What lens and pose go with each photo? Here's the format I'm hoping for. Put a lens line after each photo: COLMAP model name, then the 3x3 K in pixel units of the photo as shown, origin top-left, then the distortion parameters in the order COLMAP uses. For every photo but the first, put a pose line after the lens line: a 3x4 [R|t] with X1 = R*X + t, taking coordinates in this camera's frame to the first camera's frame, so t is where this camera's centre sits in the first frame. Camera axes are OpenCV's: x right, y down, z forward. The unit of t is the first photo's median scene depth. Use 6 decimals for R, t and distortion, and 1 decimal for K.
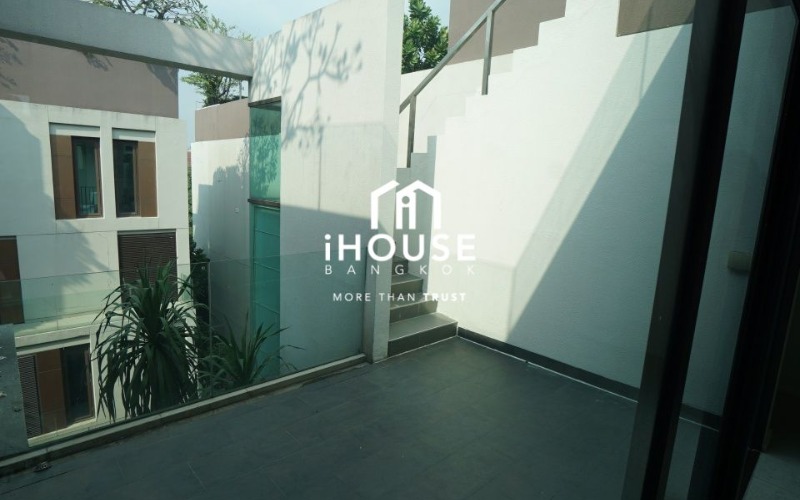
lens RADIAL K [[441.4, 0, 400.1], [0, 441.4, 246.8], [0, 0, 1]] dist [-0.020568, 0.005686]
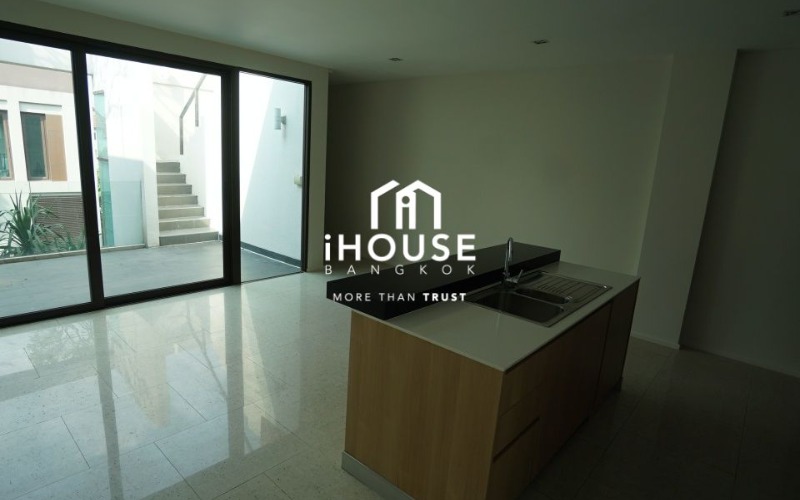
lens RADIAL K [[441.4, 0, 399.1], [0, 441.4, 253.0], [0, 0, 1]] dist [-0.020568, 0.005686]
pose [[0.996737, -0.004480, 0.080597, 0.231715], [-0.000097, 0.998391, 0.056698, 0.056729], [-0.080721, -0.056520, 0.995133, -0.227138]]
